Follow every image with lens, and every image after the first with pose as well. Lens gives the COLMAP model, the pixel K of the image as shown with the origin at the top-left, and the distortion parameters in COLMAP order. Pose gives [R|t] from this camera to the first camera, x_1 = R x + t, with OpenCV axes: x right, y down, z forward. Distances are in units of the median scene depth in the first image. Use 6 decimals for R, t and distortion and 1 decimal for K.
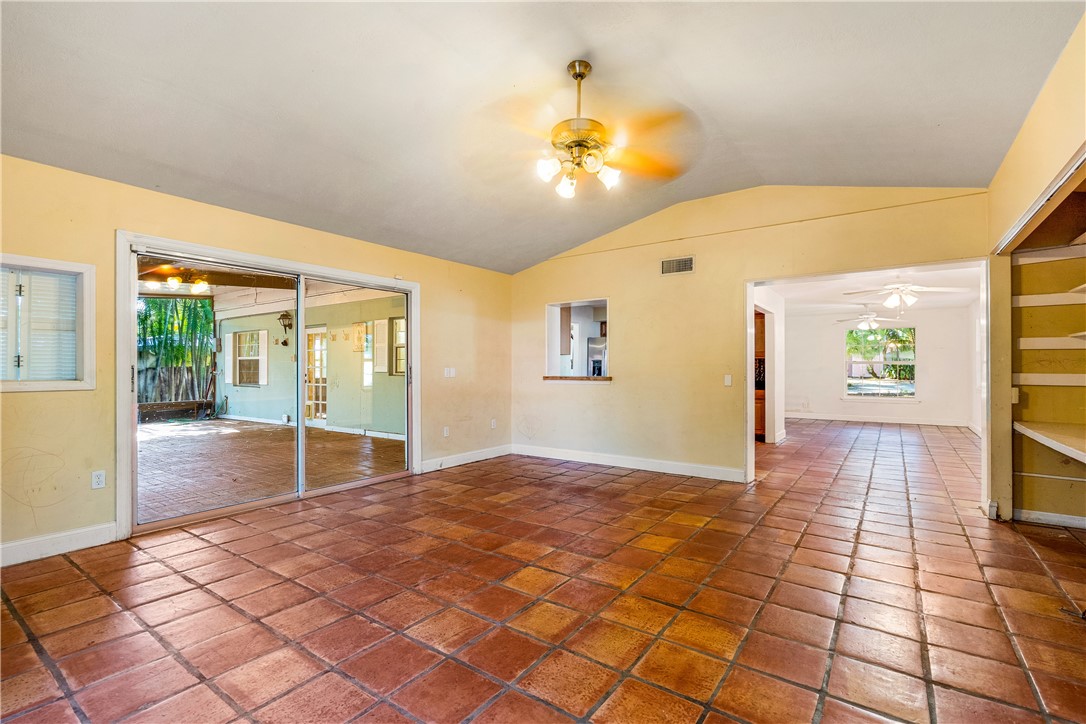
lens RADIAL K [[493.3, 0, 544.1], [0, 493.3, 360.2], [0, 0, 1]] dist [-0.002145, 0.000404]
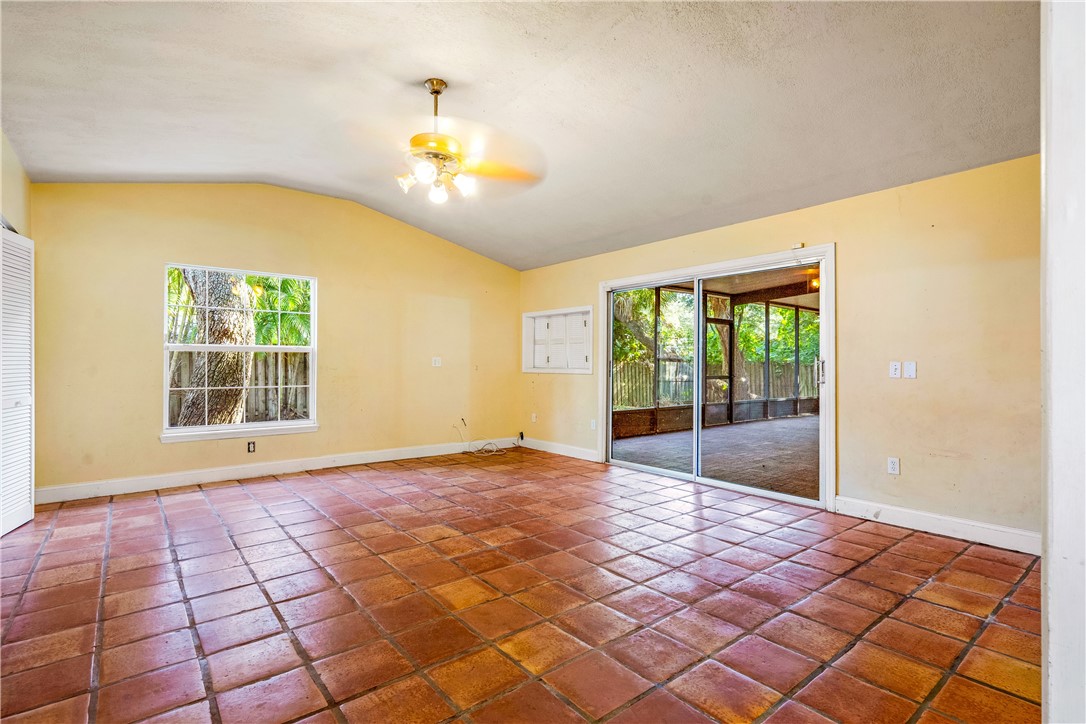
lens RADIAL K [[512.3, 0, 543.0], [0, 512.3, 362.0], [0, 0, 1]] dist [0.001169, 0.000204]
pose [[-0.258606, -0.003138, -0.965978, 1.020425], [0.010419, 0.999927, -0.006037, 0.026037], [0.965927, -0.011626, -0.258555, 1.417964]]
